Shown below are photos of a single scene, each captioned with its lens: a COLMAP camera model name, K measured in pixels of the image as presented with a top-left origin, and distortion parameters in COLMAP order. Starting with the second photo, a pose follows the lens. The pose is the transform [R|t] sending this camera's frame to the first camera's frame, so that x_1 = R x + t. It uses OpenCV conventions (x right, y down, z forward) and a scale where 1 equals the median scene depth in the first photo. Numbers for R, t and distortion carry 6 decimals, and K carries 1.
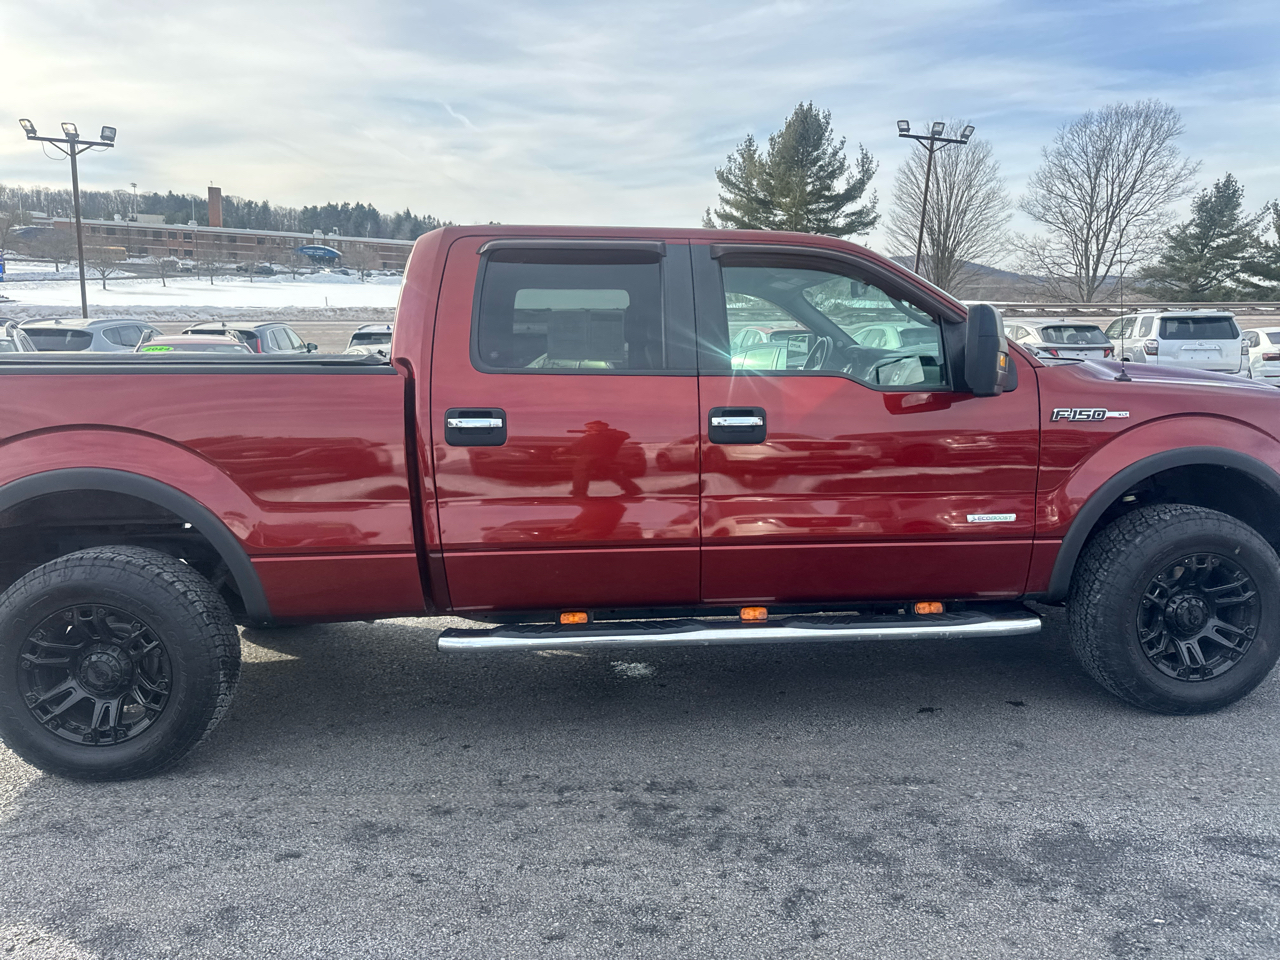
lens RADIAL K [[895.9, 0, 647.3], [0, 895.9, 480.3], [0, 0, 1]] dist [0.037407, -0.045385]
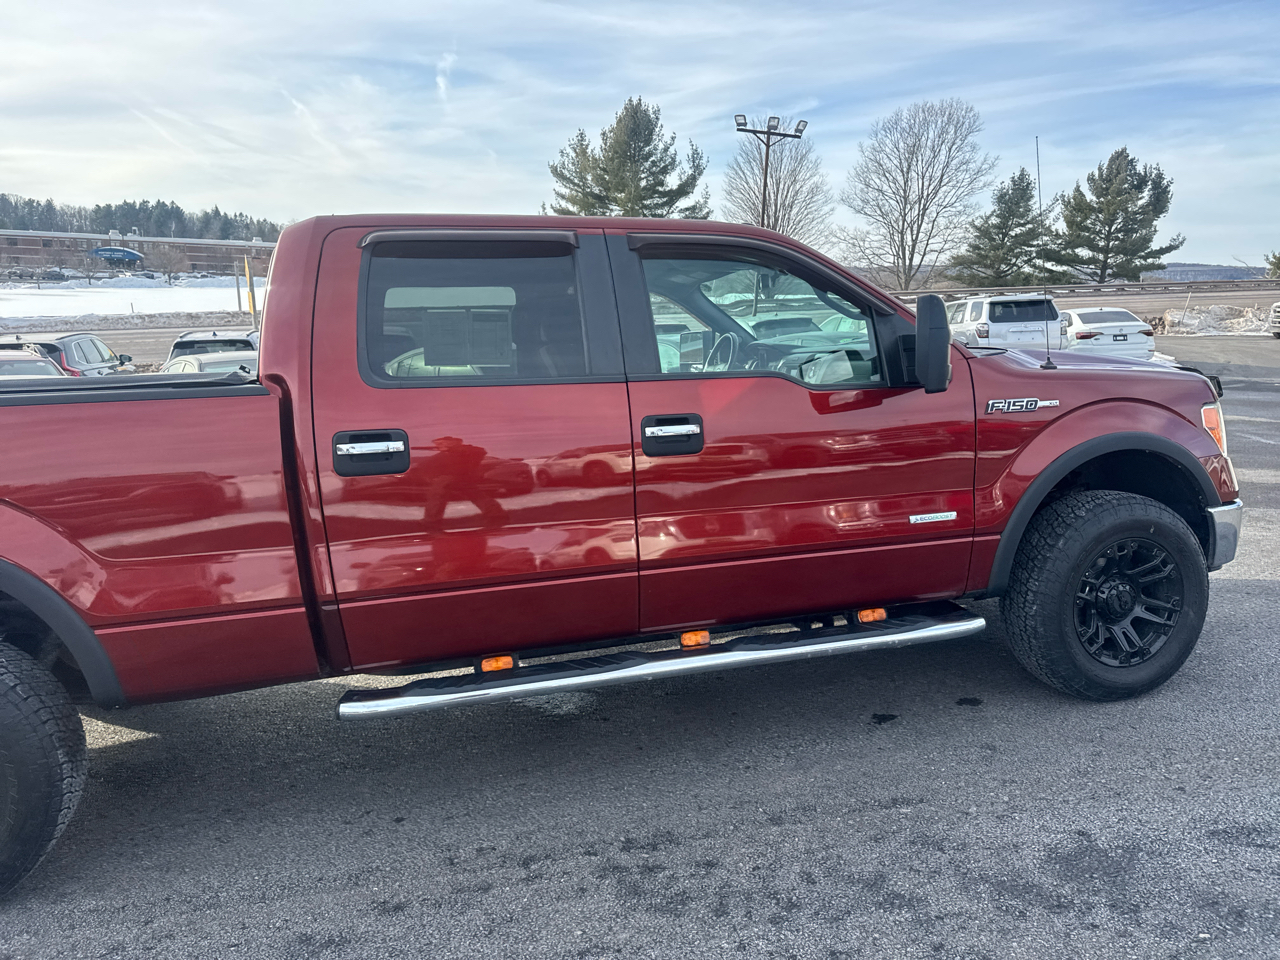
lens RADIAL K [[896.1, 0, 648.3], [0, 896.1, 480.2], [0, 0, 1]] dist [0.048781, -0.061669]
pose [[0.983871, -0.059486, 0.168699, -0.015618], [0.058815, 0.998229, 0.008973, -0.003819], [-0.168934, 0.001093, 0.985627, 0.017439]]
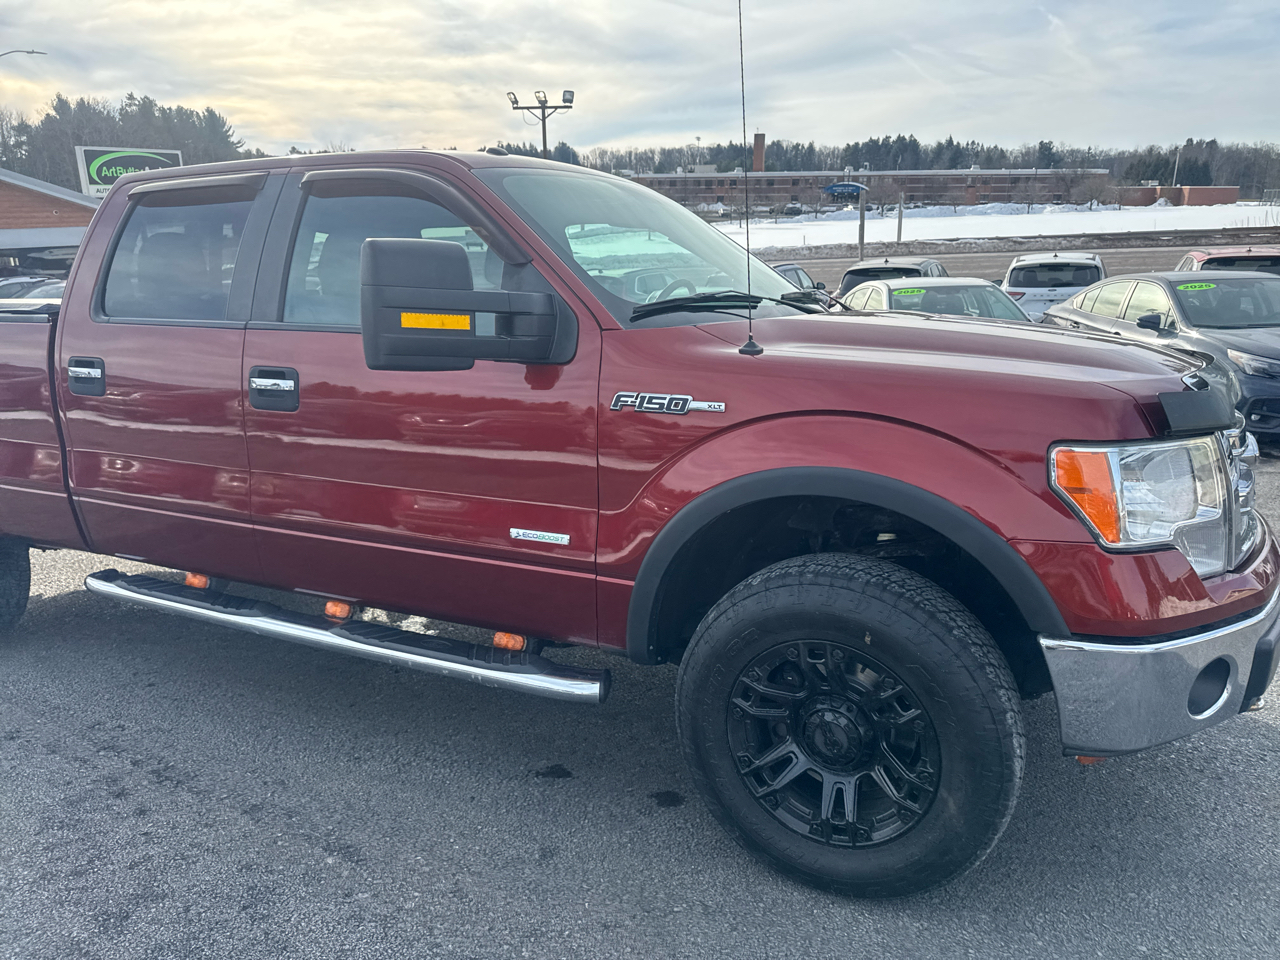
lens RADIAL K [[895.8, 0, 645.1], [0, 895.8, 484.4], [0, 0, 1]] dist [0.041697, -0.058768]
pose [[0.843903, 0.109104, -0.525285, 0.133811], [-0.070660, 0.993177, 0.092767, -0.011815], [0.531823, -0.041169, 0.845855, 0.072139]]
